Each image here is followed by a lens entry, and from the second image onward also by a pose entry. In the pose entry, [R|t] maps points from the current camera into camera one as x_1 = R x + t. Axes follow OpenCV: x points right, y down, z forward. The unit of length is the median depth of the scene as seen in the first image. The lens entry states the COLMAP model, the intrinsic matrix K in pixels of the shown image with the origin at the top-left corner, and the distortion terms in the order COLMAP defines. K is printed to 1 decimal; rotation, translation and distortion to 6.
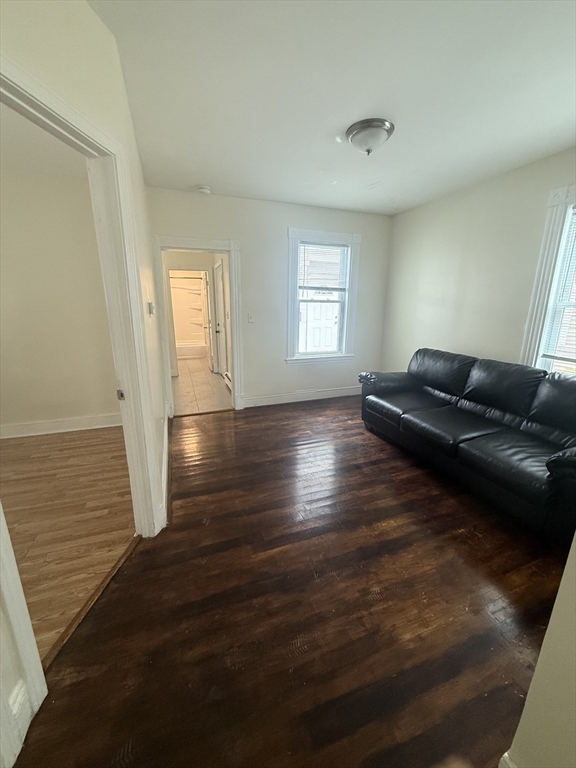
lens RADIAL K [[306.1, 0, 286.1], [0, 306.1, 378.4], [0, 0, 1]] dist [-0.001315, 0.000083]
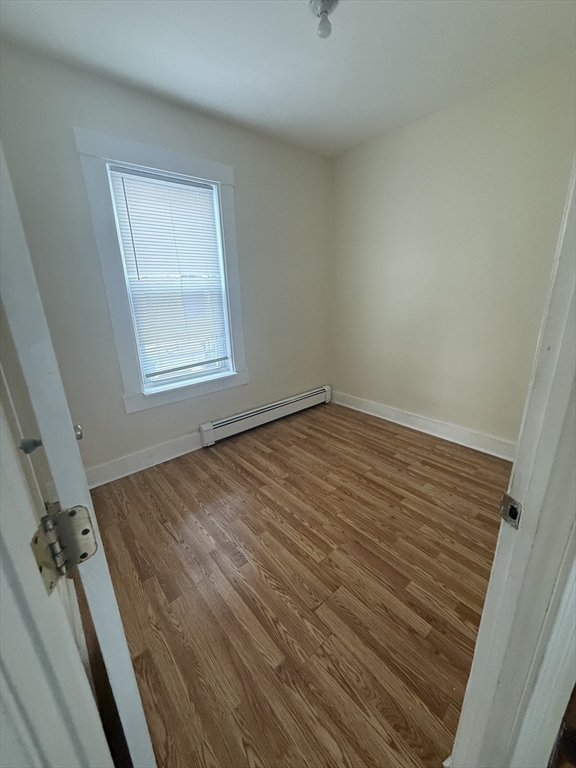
lens RADIAL K [[306.1, 0, 291.6], [0, 306.1, 379.6], [0, 0, 1]] dist [-0.001315, 0.000083]
pose [[0.359799, 0.254795, -0.897566, -0.227070], [-0.195007, 0.961280, 0.194711, -0.073985], [0.912424, 0.104975, 0.395554, 0.395973]]
